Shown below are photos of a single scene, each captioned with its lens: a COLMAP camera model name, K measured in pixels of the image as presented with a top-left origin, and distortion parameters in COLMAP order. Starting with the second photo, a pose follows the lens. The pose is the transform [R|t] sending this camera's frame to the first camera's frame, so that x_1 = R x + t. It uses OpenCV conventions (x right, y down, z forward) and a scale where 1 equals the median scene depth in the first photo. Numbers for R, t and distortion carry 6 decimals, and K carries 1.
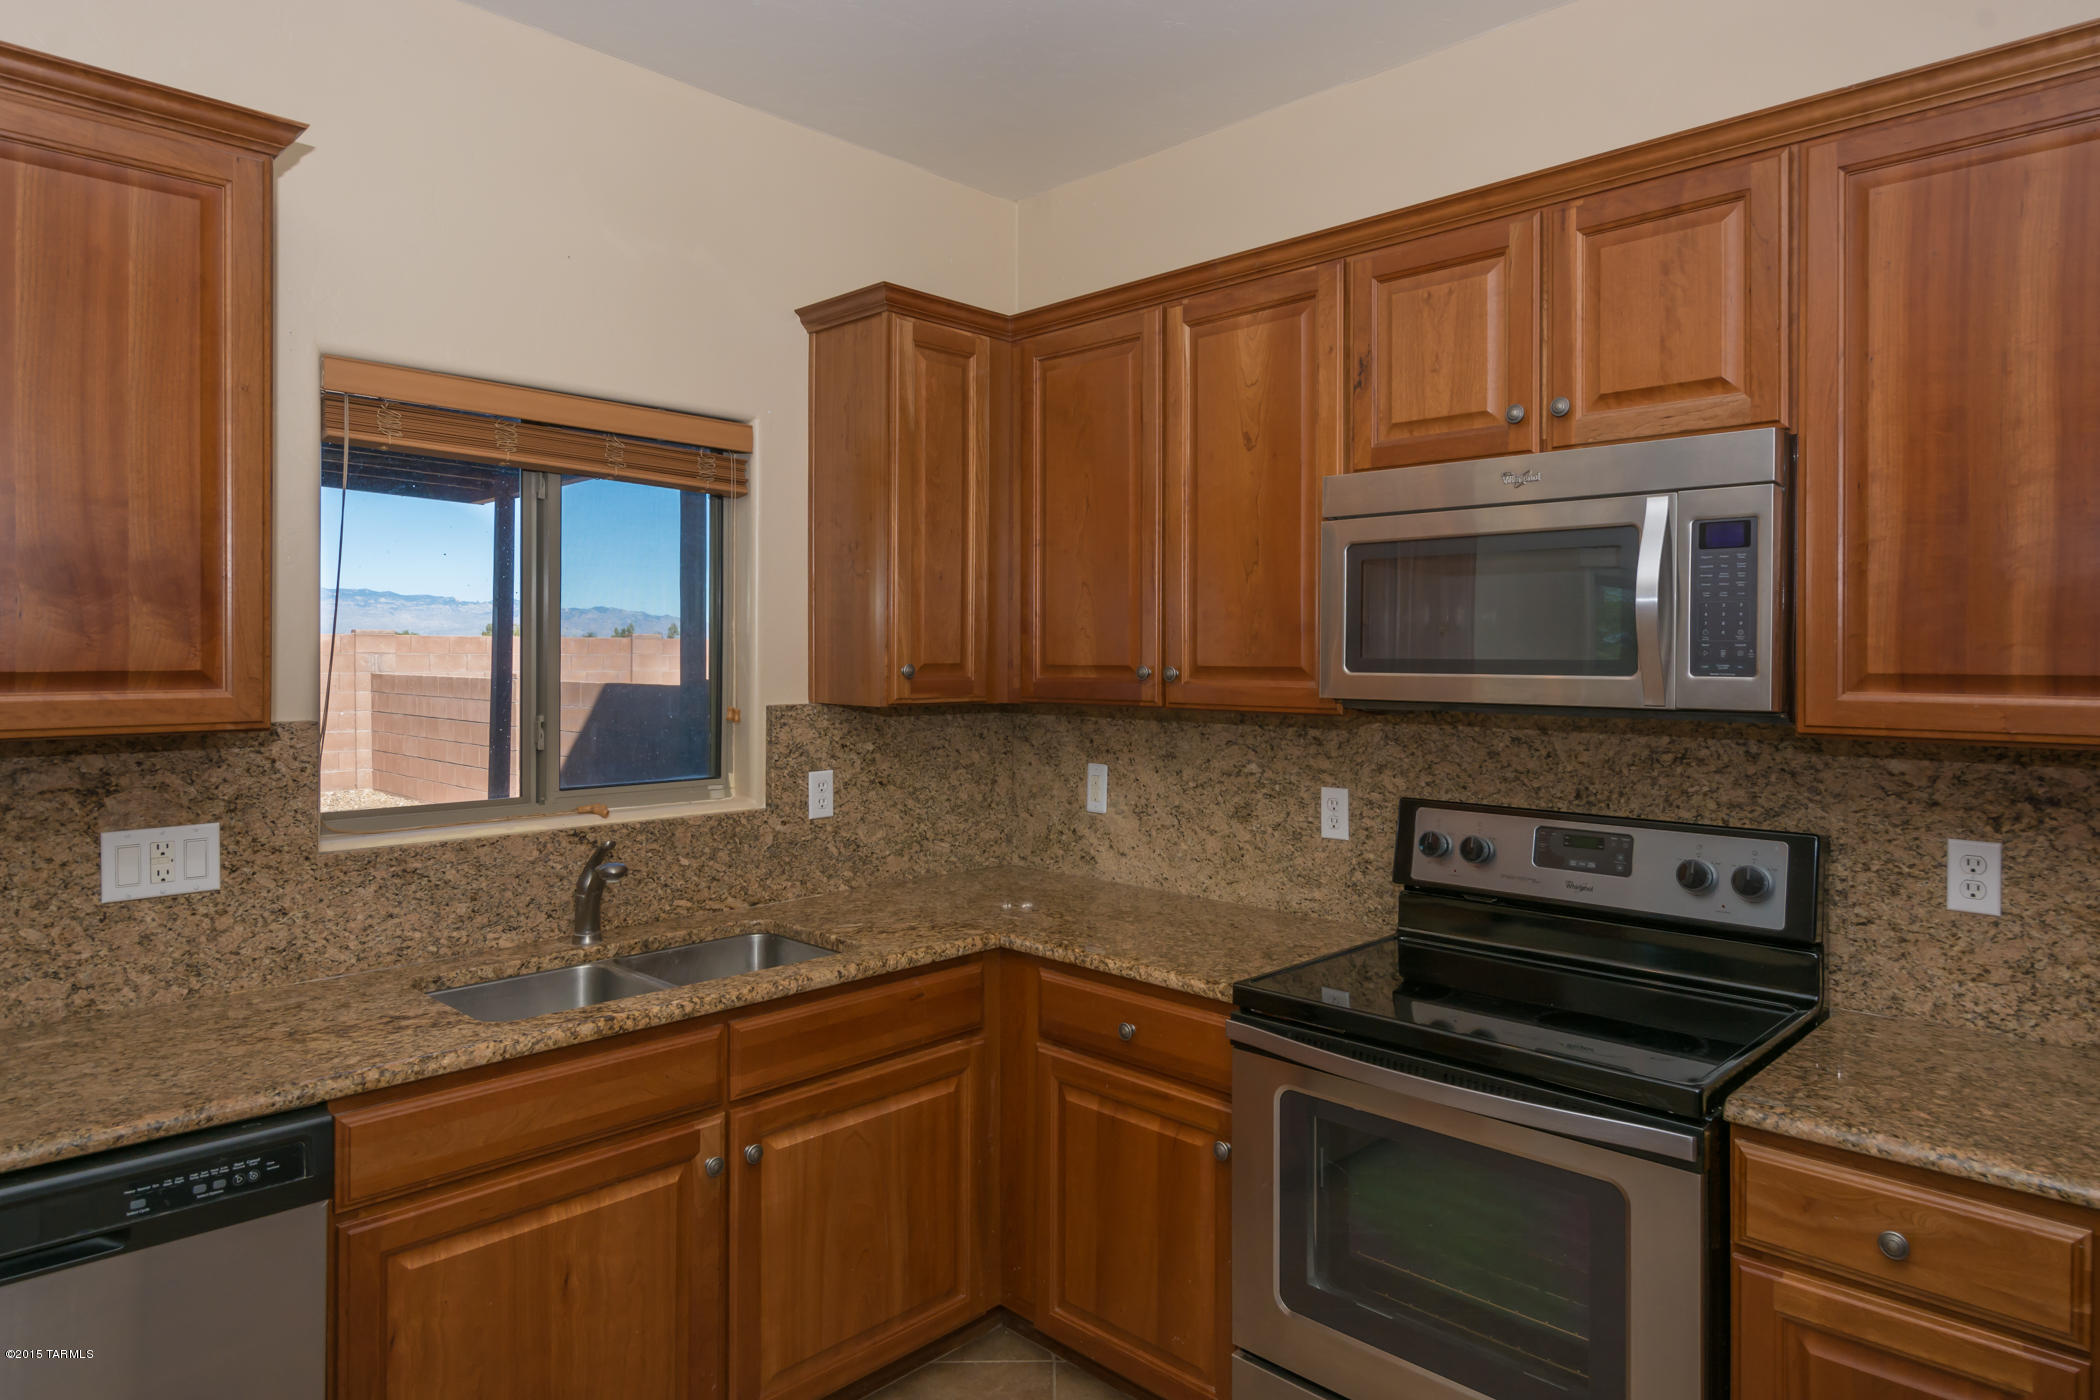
lens RADIAL K [[1242.8, 0, 1071.4], [0, 1242.8, 657.2], [0, 0, 1]] dist [0.029038, -0.026660]
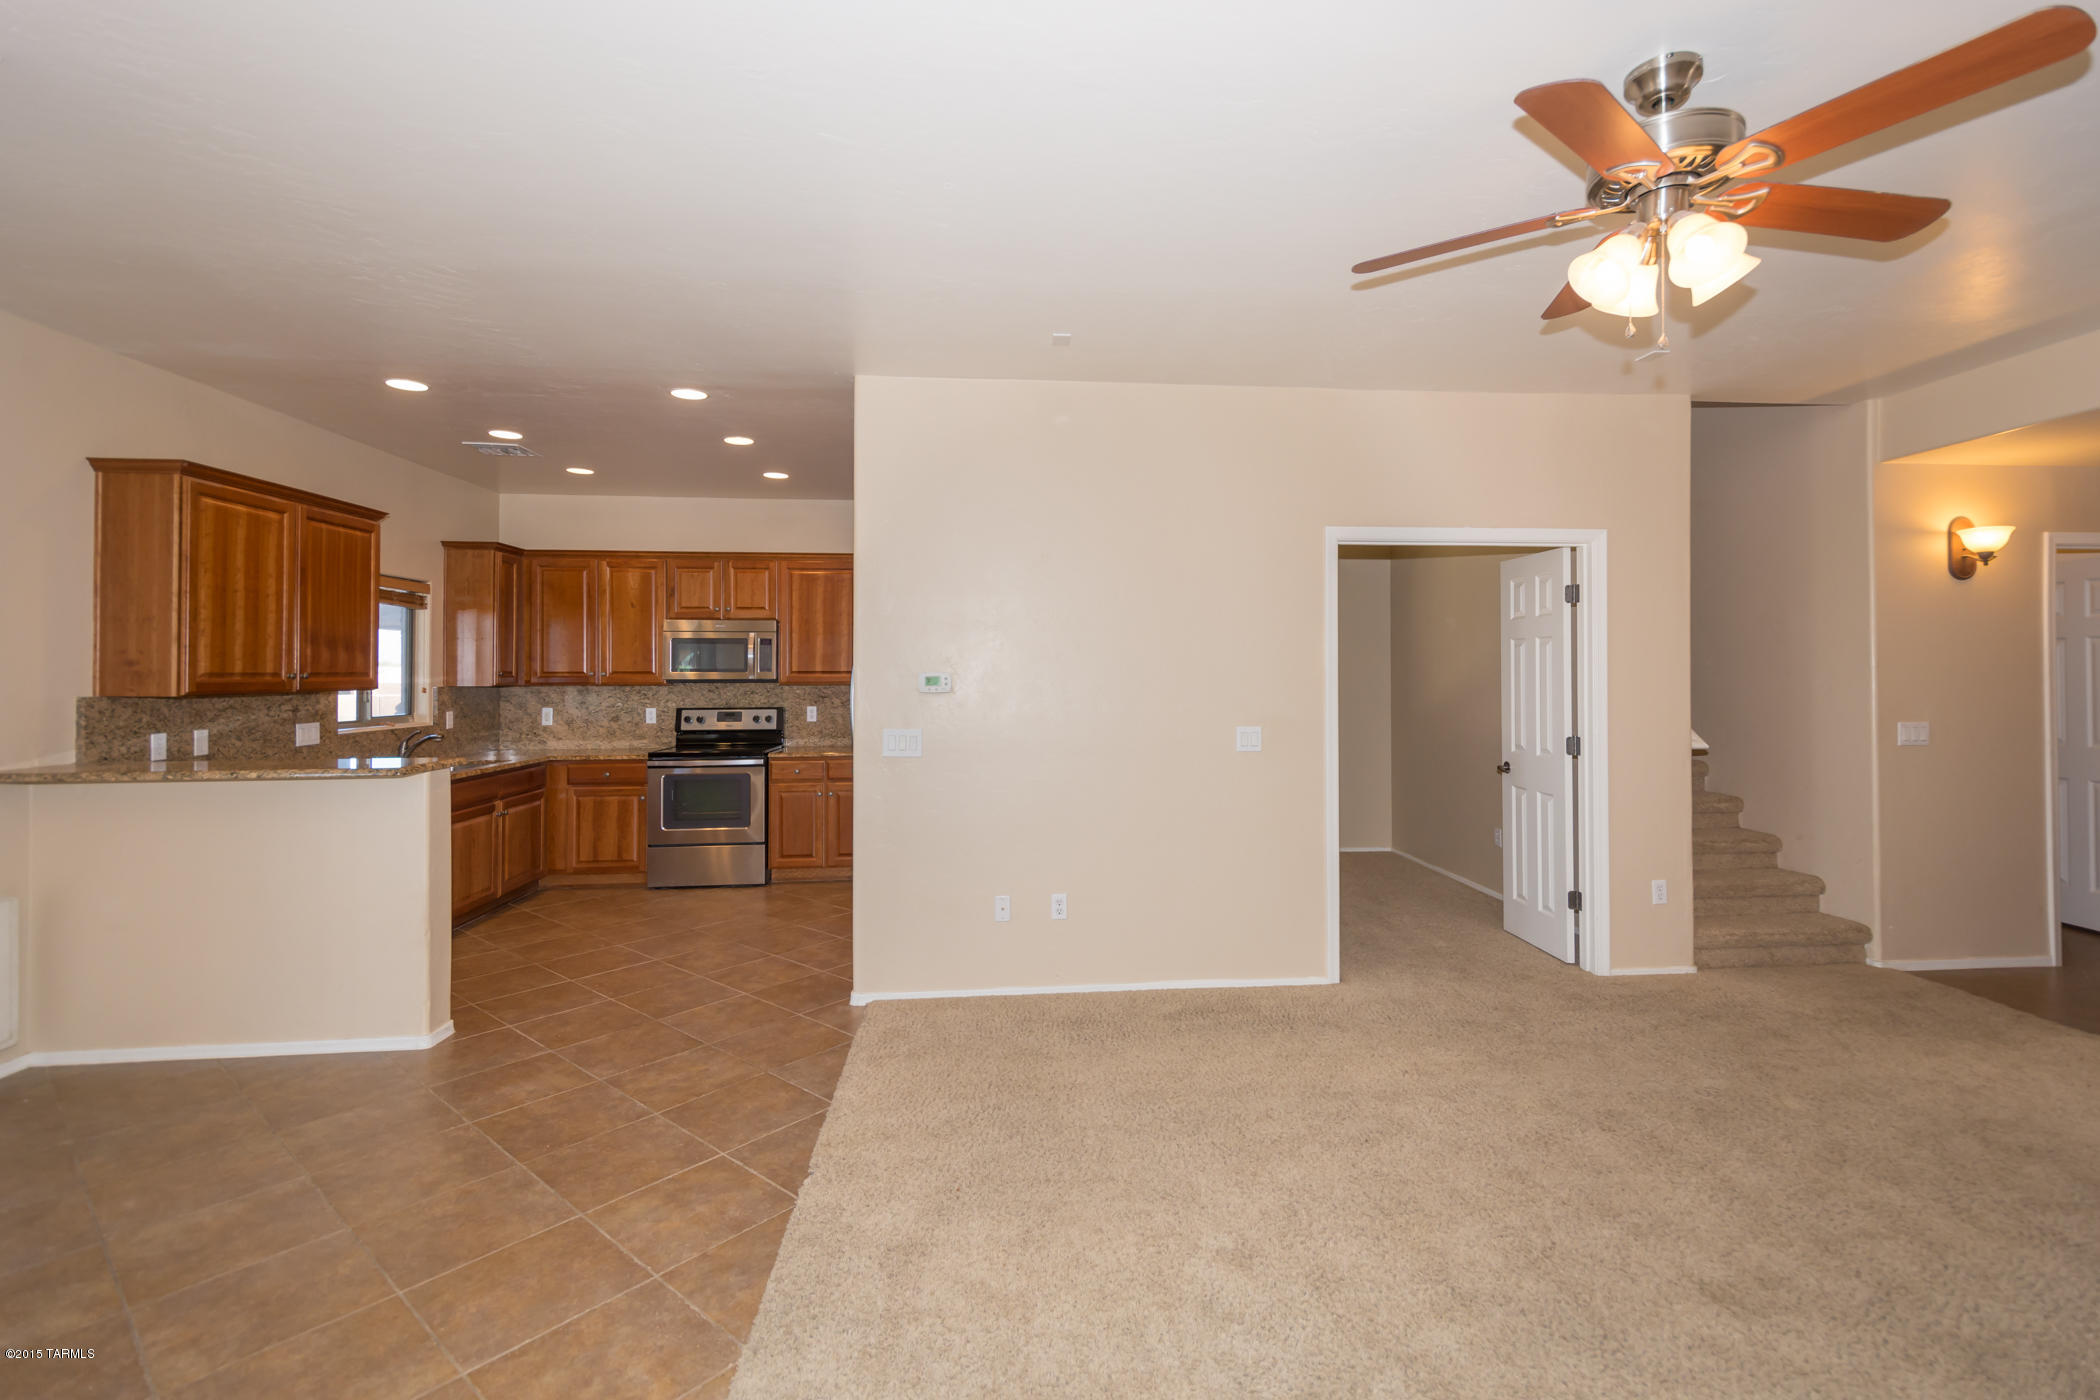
lens RADIAL K [[945.8, 0, 1083.4], [0, 945.8, 660.3], [0, 0, 1]] dist [0.019553, -0.007642]
pose [[0.647251, 0.005262, 0.762259, -1.125397], [0.005992, 0.999910, -0.011990, 0.017161], [-0.762254, 0.012328, 0.647161, -1.757458]]
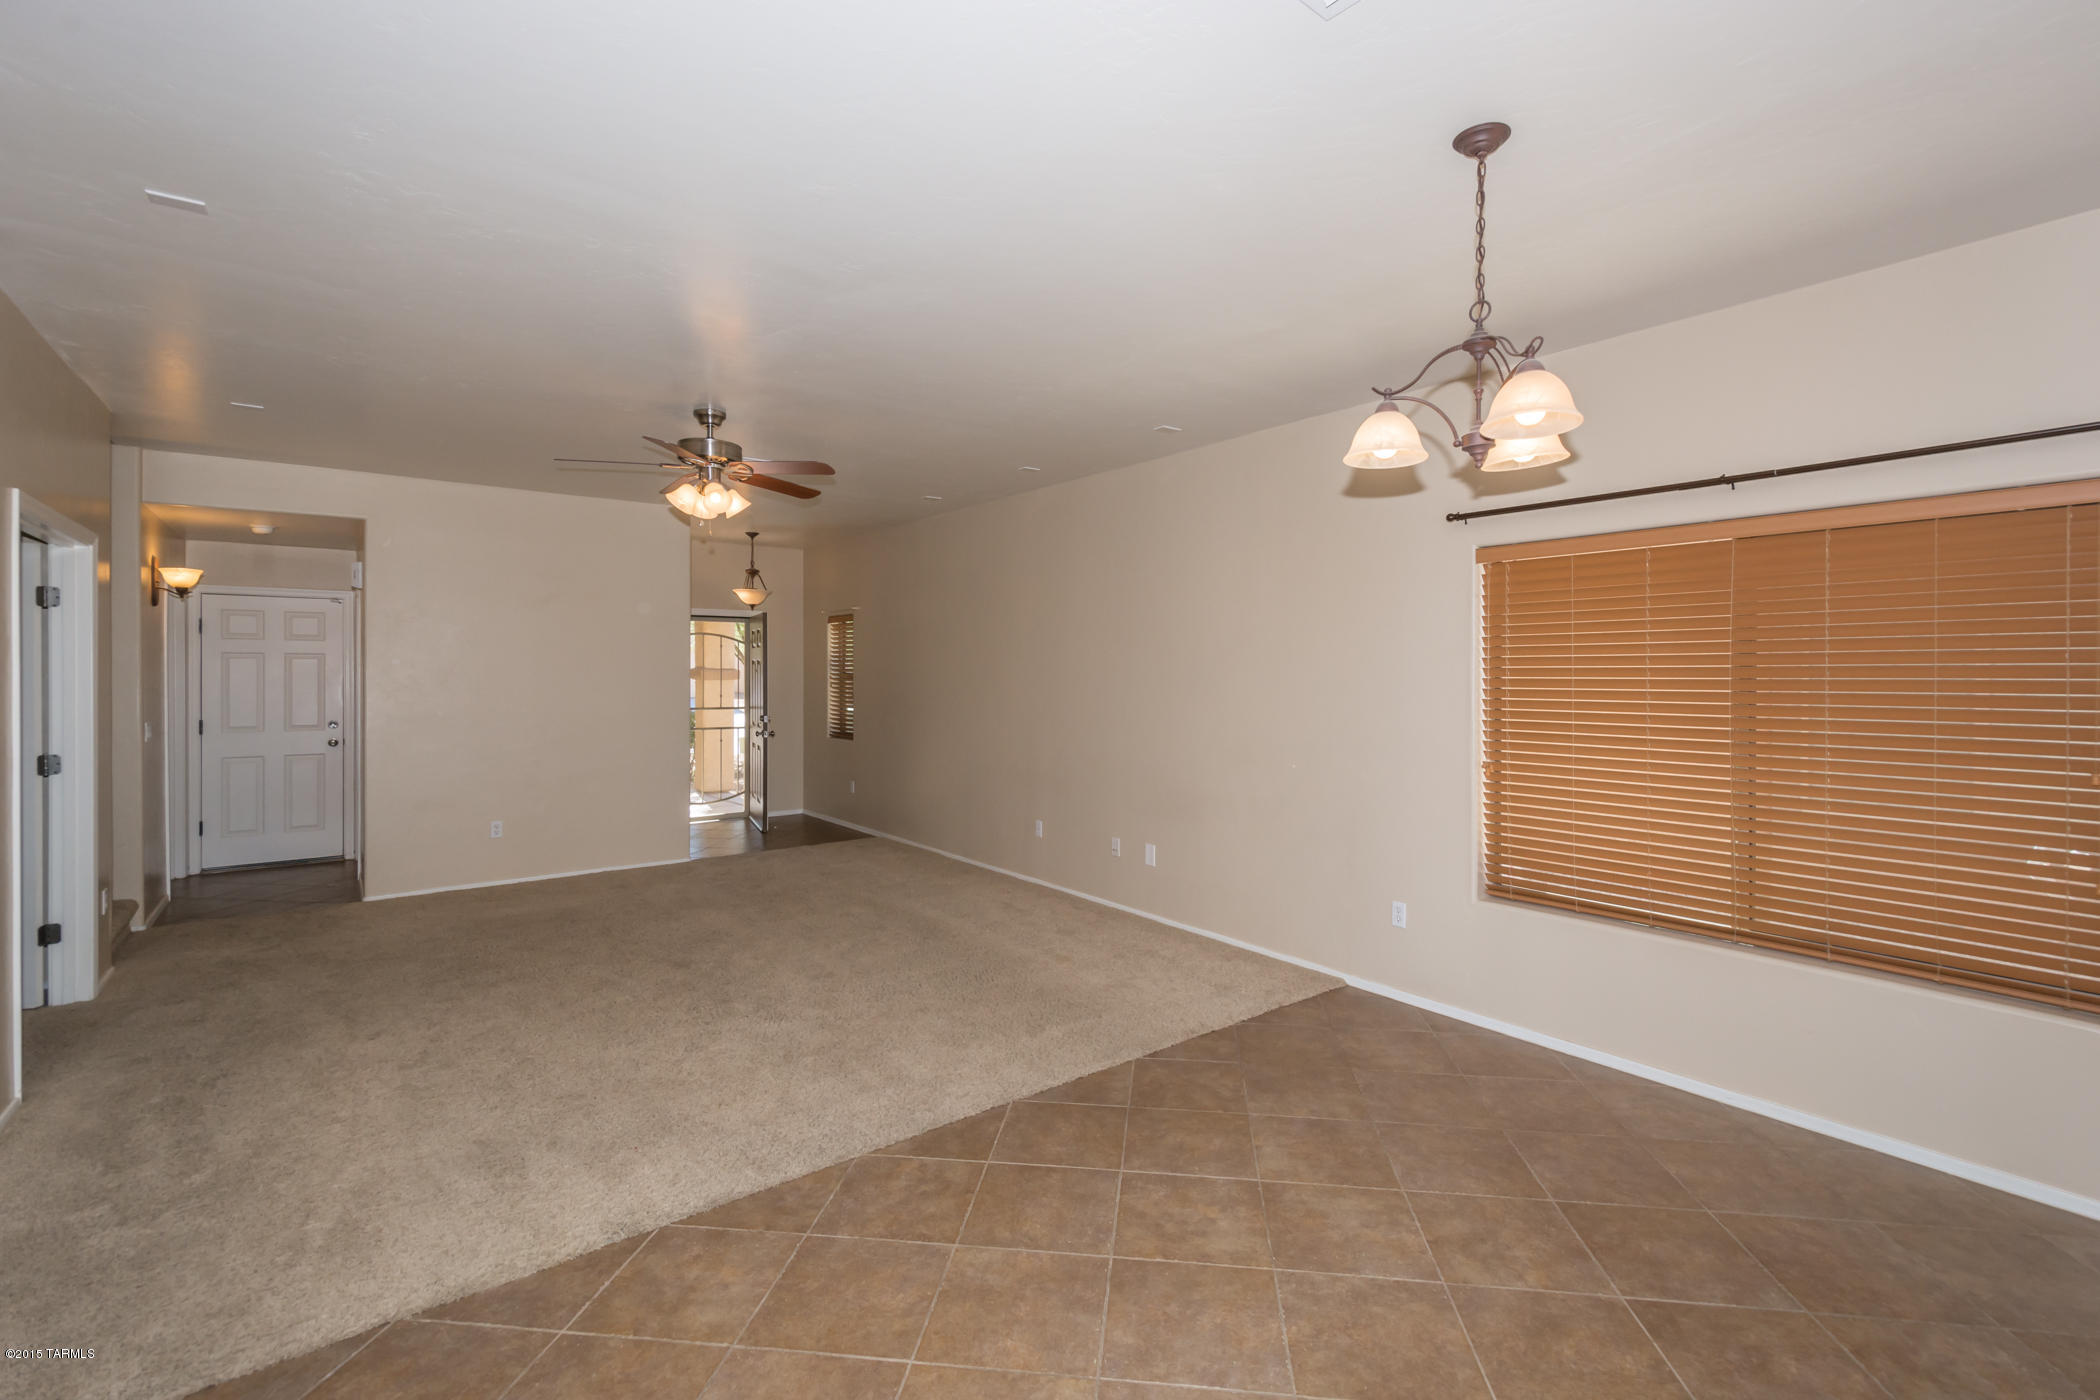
lens RADIAL K [[912.2, 0, 1057.8], [0, 912.2, 678.2], [0, 0, 1]] dist [0.021352, -0.009515]
pose [[-0.989711, -0.004621, 0.143003, -1.091372], [-0.002667, 0.999900, 0.013853, -0.015478], [-0.143053, 0.013329, -0.989625, 0.179394]]
